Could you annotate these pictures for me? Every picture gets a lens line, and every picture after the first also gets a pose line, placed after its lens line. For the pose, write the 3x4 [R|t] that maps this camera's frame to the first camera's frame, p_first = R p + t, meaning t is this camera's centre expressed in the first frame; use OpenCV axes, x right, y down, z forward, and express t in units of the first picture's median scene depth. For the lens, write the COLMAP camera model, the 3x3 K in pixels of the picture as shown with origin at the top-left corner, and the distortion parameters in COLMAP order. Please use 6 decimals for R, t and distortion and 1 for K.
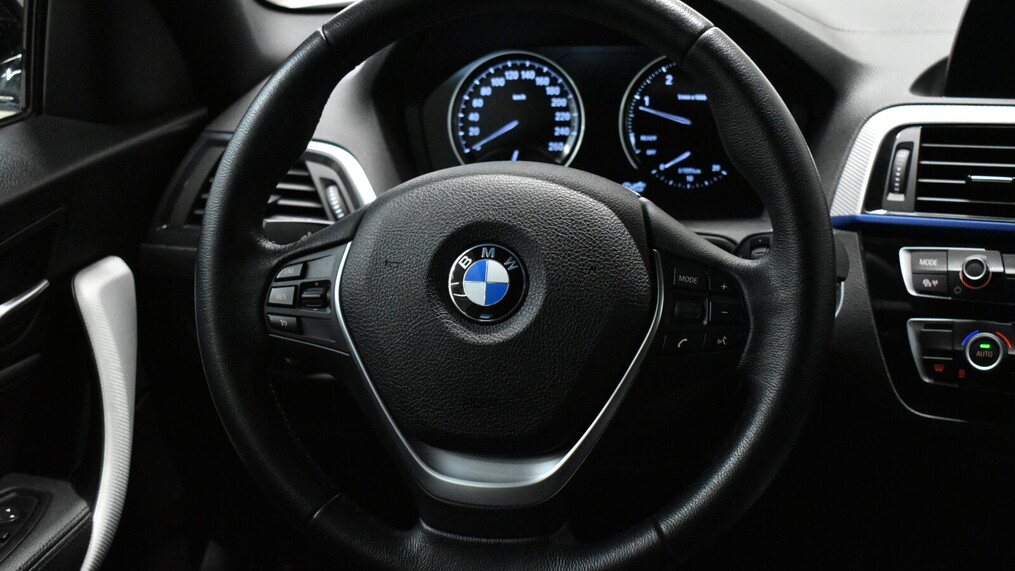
lens RADIAL K [[1766.5, 0, 507.5], [0, 1766.5, 285.5], [0, 0, 1]] dist [-0.040032, 0.151999]
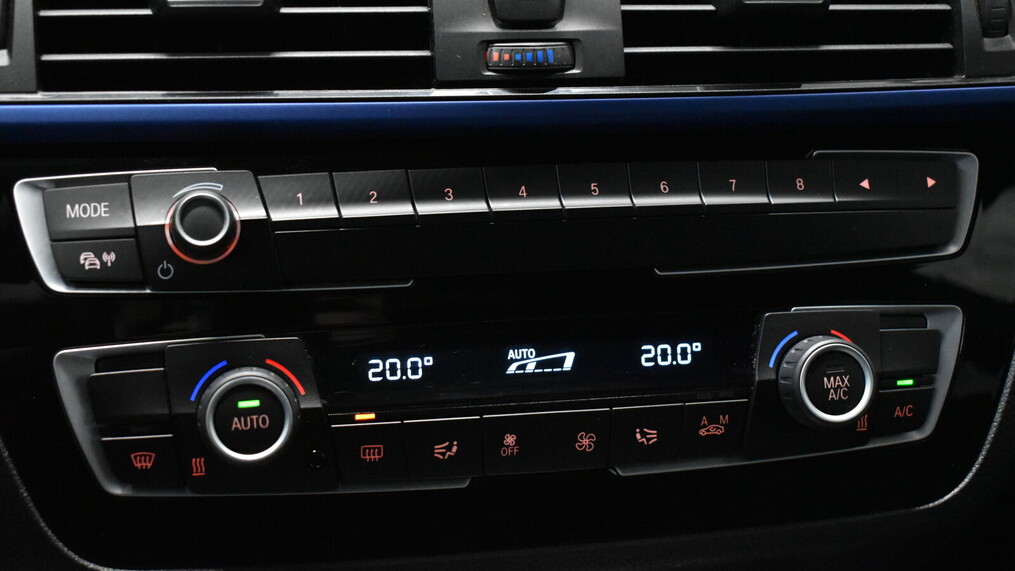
lens RADIAL K [[1502.1, 0, 507.5], [0, 1502.1, 285.5], [0, 0, 1]] dist [-0.035702, -0.017954]
pose [[0.853267, -0.136185, 0.503378, 0.143619], [0.079803, 0.988028, 0.132030, -0.034570], [-0.515332, -0.072486, 0.853920, 0.648341]]
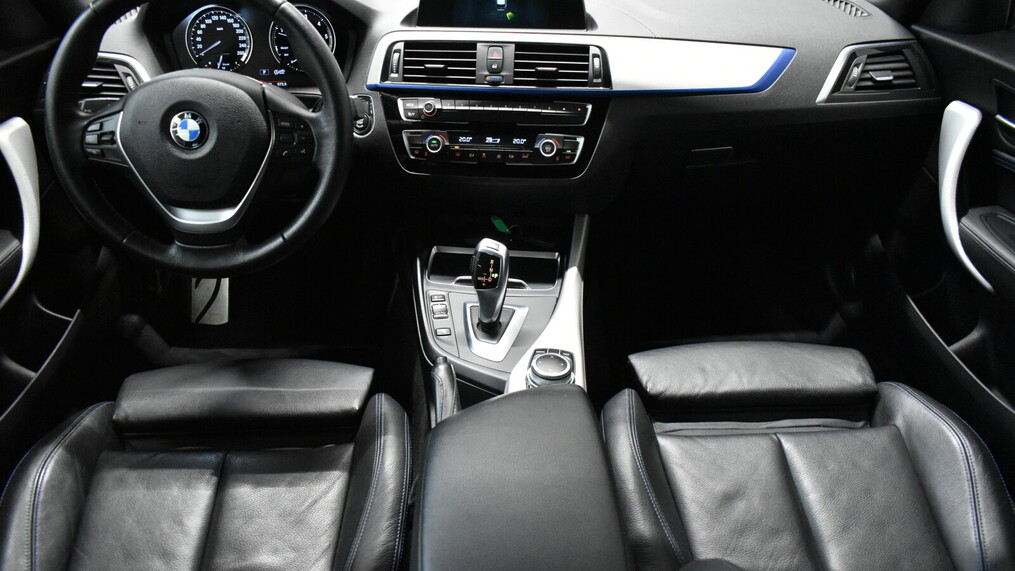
lens RADIAL K [[773.5, 0, 507.5], [0, 773.5, 285.5], [0, 0, 1]] dist [-0.020816, 0.008504]
pose [[0.967247, -0.096708, 0.234692, 0.105091], [0.035401, 0.966938, 0.252543, -0.034925], [-0.251355, -0.235963, 0.938692, -0.016662]]
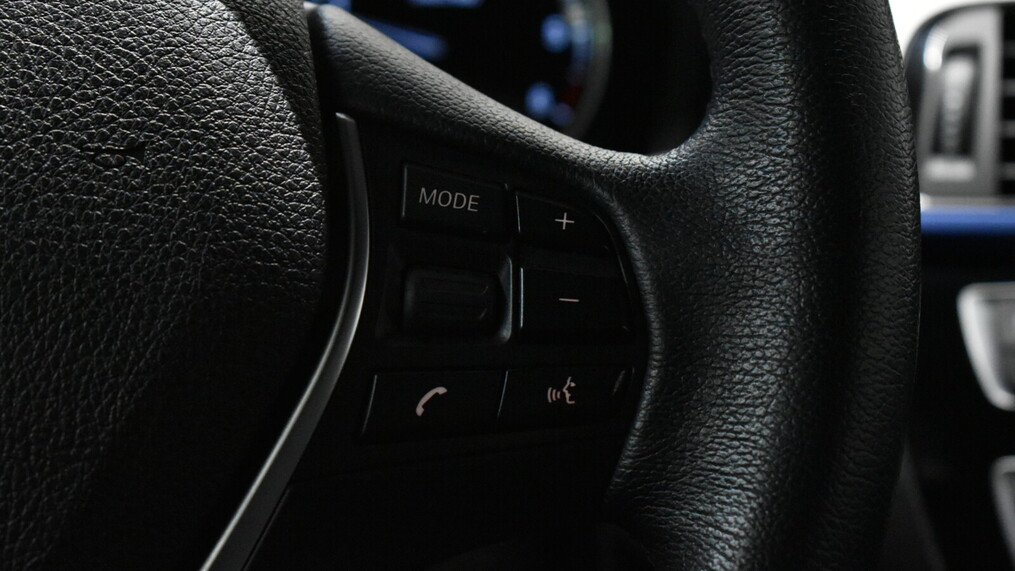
lens RADIAL K [[2317.0, 0, 507.5], [0, 2317.0, 285.5], [0, 0, 1]] dist [-0.022963, -0.008488]
pose [[0.989818, 0.016593, 0.141368, 0.046581], [0.008500, 0.984520, -0.175068, 0.069048], [-0.142084, 0.174487, 0.974354, 0.509317]]
